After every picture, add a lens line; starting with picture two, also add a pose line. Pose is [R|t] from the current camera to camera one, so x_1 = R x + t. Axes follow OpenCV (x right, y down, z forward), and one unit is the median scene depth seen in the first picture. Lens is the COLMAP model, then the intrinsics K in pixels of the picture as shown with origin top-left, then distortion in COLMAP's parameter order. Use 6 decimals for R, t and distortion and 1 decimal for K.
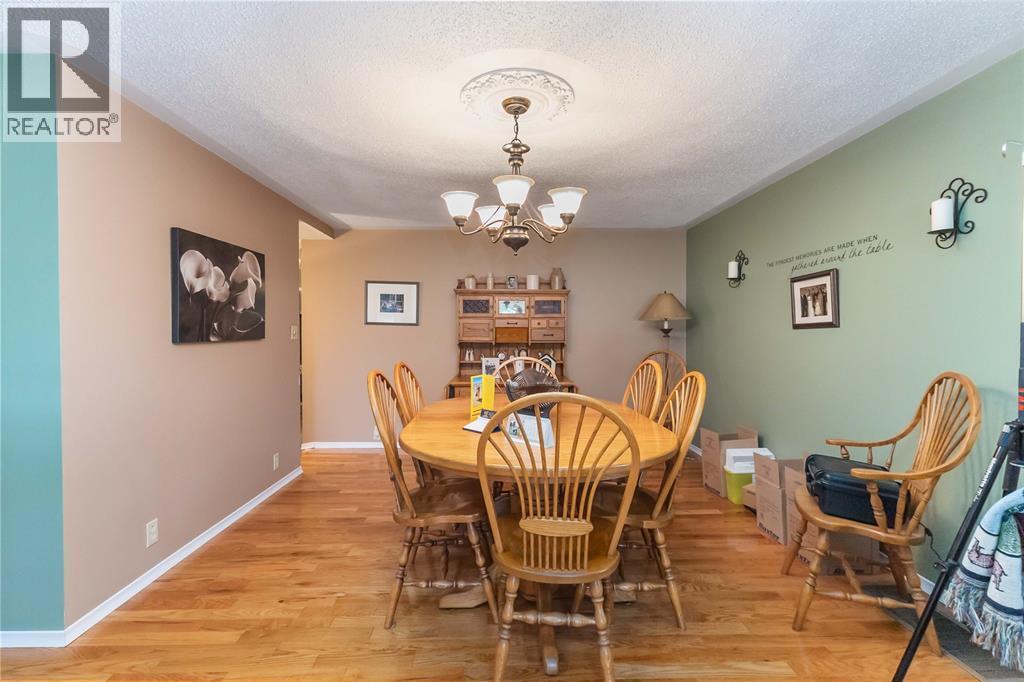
lens RADIAL K [[471.3, 0, 512.5], [0, 471.3, 338.0], [0, 0, 1]] dist [0.020410, -0.002086]
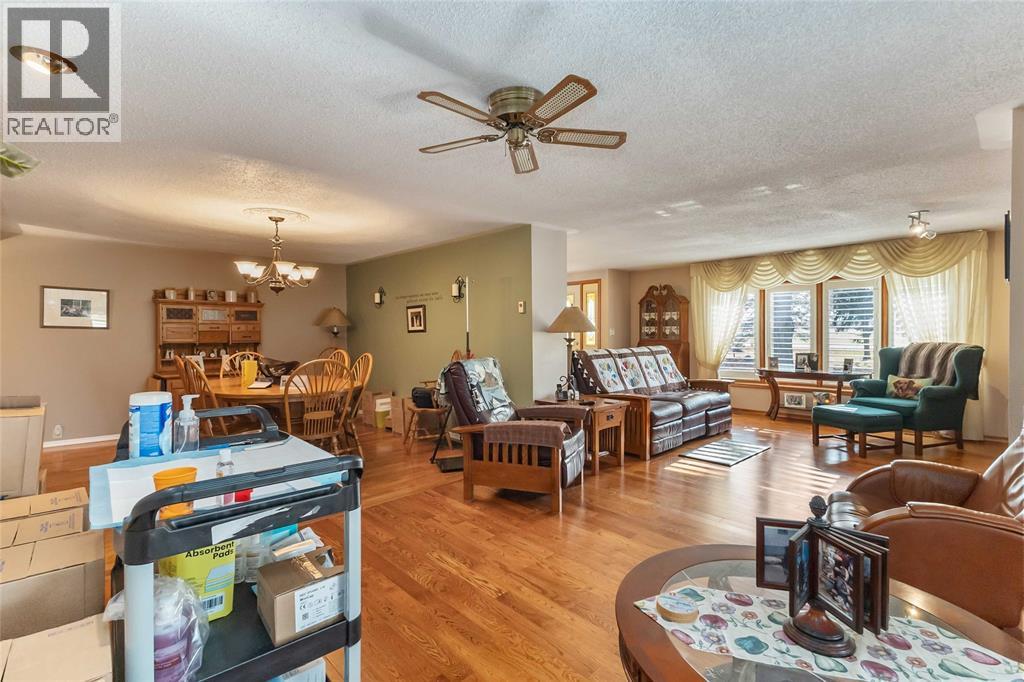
lens RADIAL K [[471.3, 0, 511.9], [0, 471.3, 341.8], [0, 0, 1]] dist [0.020410, -0.002086]
pose [[0.742215, -0.015491, 0.669983, -0.272793], [0.010216, 0.999878, 0.011800, -0.000479], [-0.670085, -0.001914, 0.742282, -0.506219]]
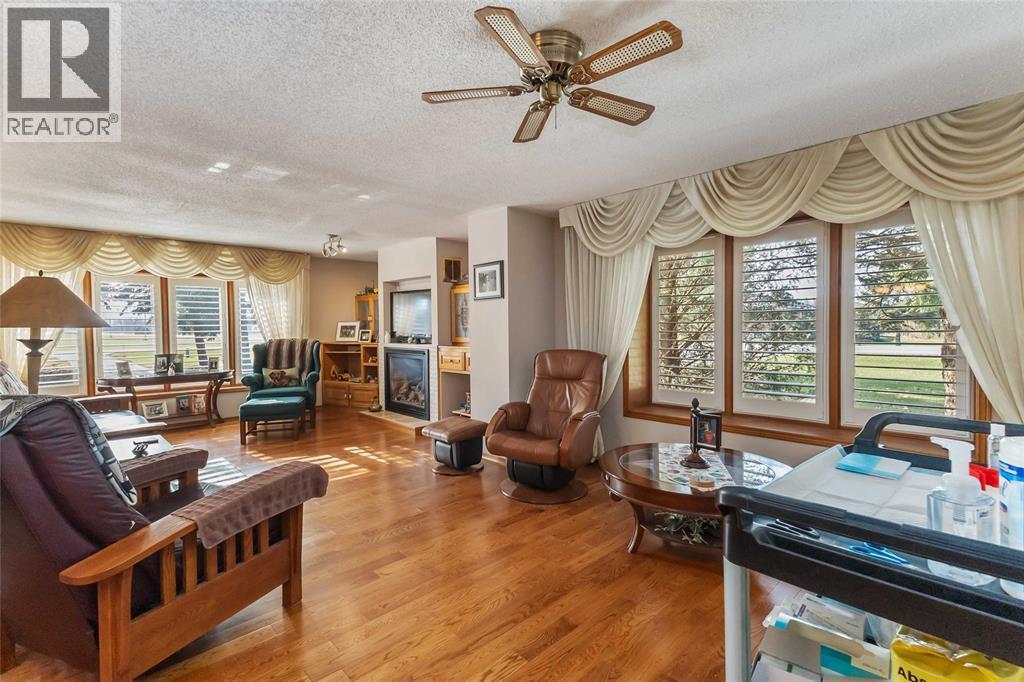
lens RADIAL K [[471.3, 0, 514.7], [0, 471.3, 341.7], [0, 0, 1]] dist [0.020410, -0.002086]
pose [[-0.682933, -0.010929, 0.730399, -0.230630], [0.018329, 0.999317, 0.032091, 0.001062], [-0.730251, 0.035304, -0.682267, 0.141308]]
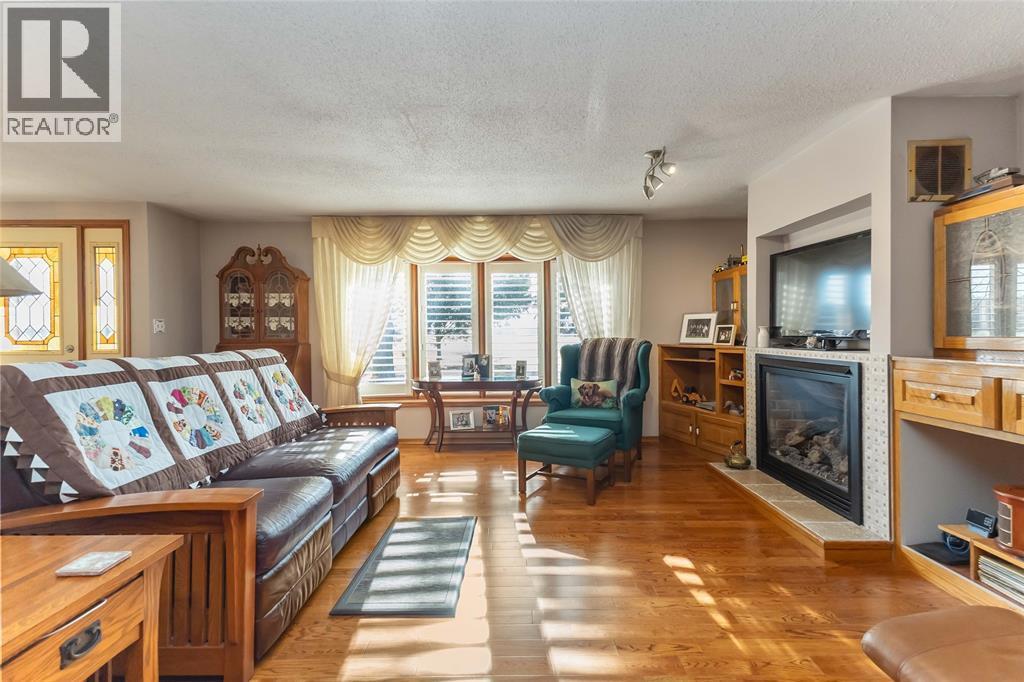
lens RADIAL K [[471.3, 0, 512.0], [0, 471.3, 339.3], [0, 0, 1]] dist [0.020410, -0.002086]
pose [[0.019812, -0.004701, 0.999793, 0.278805], [0.015970, 0.999863, 0.004385, 0.020783], [-0.999676, 0.015879, 0.019884, -0.150467]]
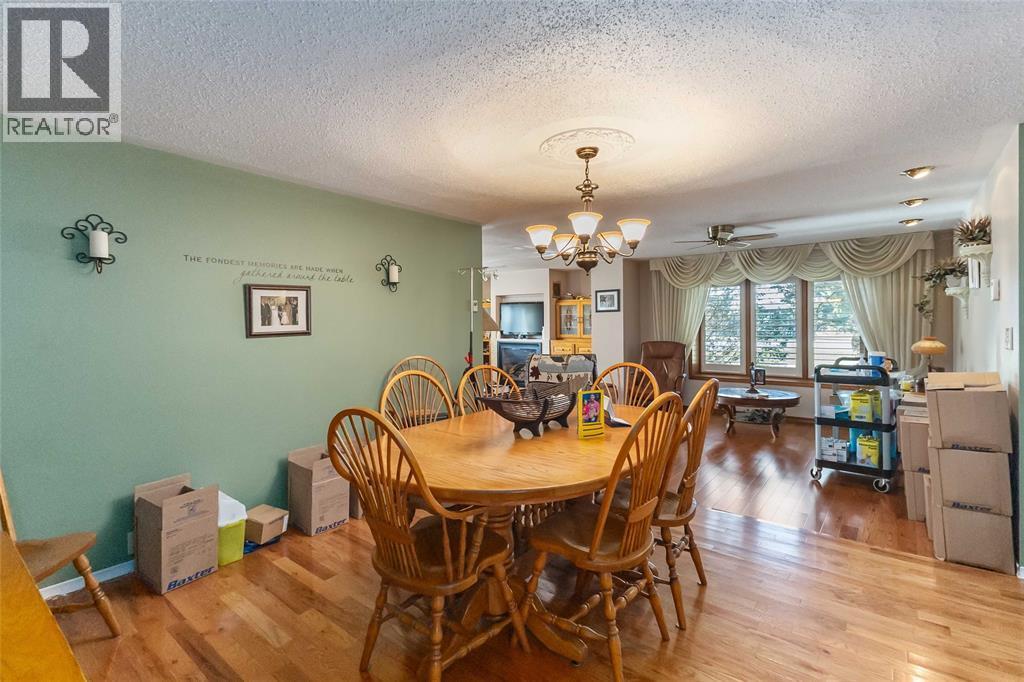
lens RADIAL K [[471.3, 0, 516.3], [0, 471.3, 330.9], [0, 0, 1]] dist [0.020410, -0.002086]
pose [[-0.772614, 0.002517, 0.634872, -0.273898], [0.015405, 0.999772, 0.014783, -0.017918], [-0.634690, 0.021202, -0.772476, 0.965411]]
